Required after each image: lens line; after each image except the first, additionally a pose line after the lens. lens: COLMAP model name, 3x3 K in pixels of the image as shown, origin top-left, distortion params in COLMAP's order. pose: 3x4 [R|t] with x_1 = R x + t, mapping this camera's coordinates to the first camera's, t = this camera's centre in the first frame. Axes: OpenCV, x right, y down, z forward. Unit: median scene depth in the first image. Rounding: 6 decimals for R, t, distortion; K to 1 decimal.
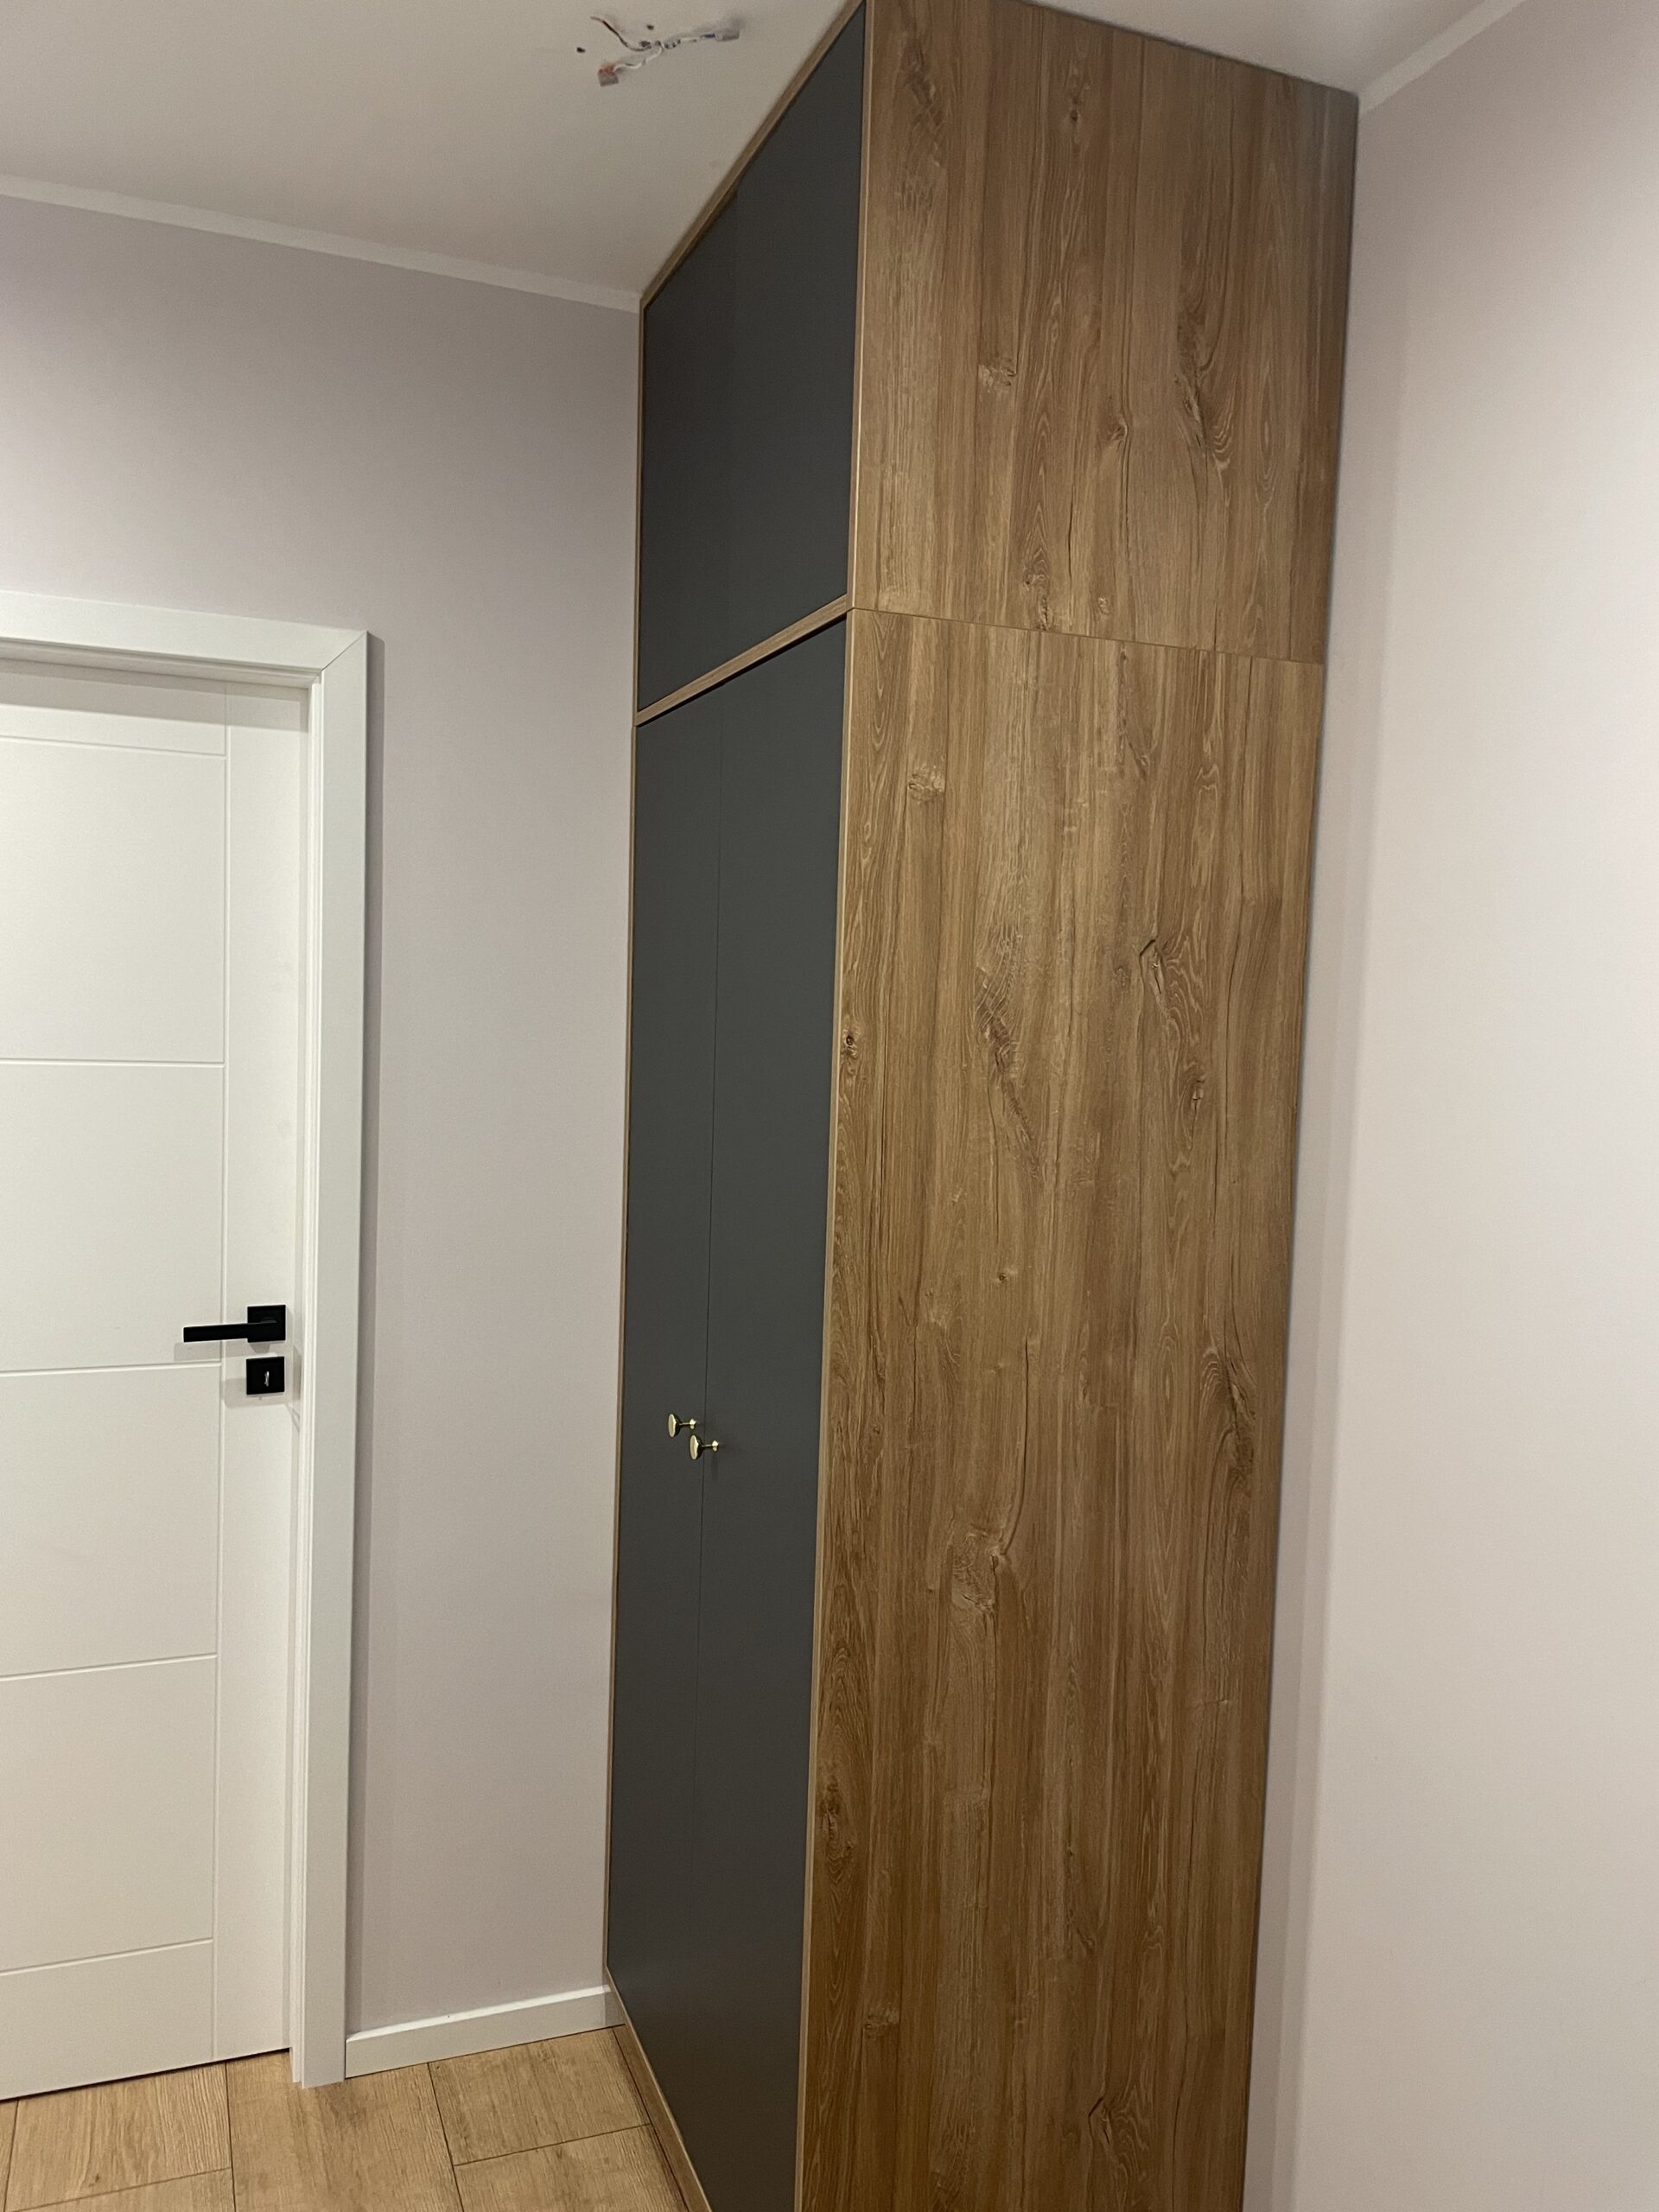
lens RADIAL K [[1678.4, 0, 829.5], [0, 1678.4, 1106.0], [0, 0, 1]] dist [0.103231, -0.134016]
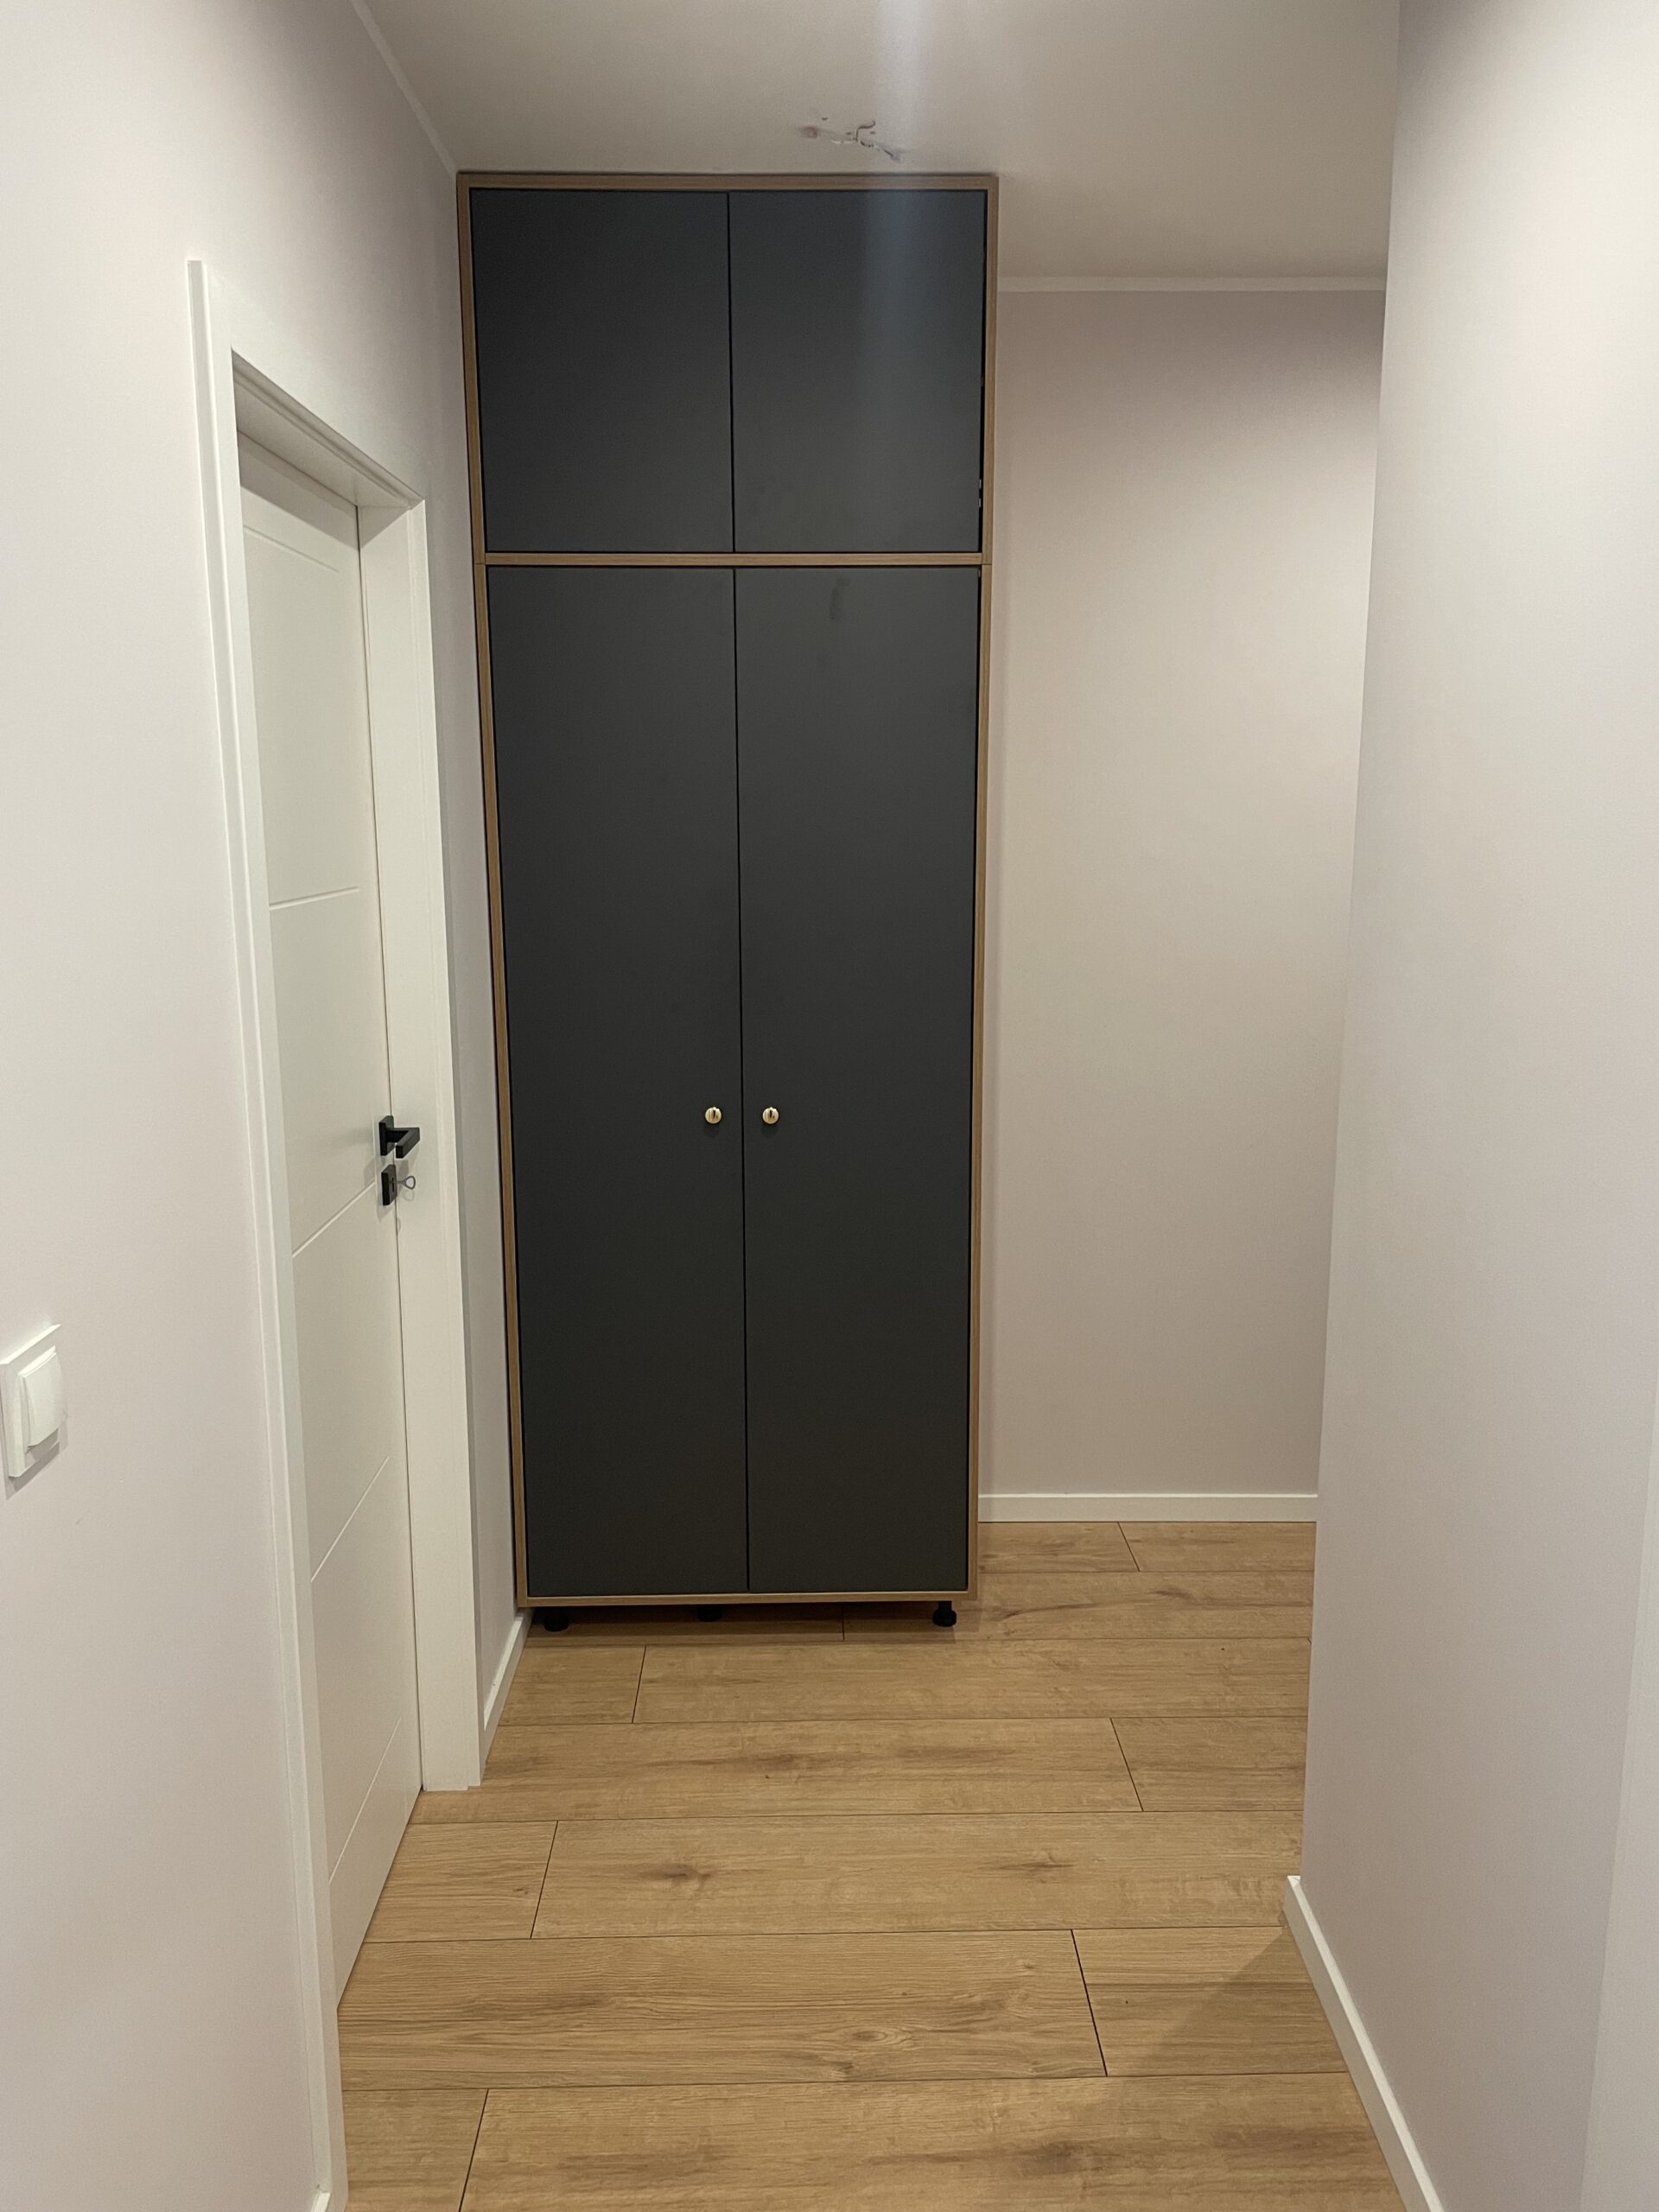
lens RADIAL K [[1678.4, 0, 829.5], [0, 1678.4, 1106.0], [0, 0, 1]] dist [0.103231, -0.134016]
pose [[0.350731, -0.205312, 0.913693, -1.242476], [0.080896, 0.978667, 0.188859, -0.069608], [-0.932976, 0.007676, 0.359858, 0.390847]]
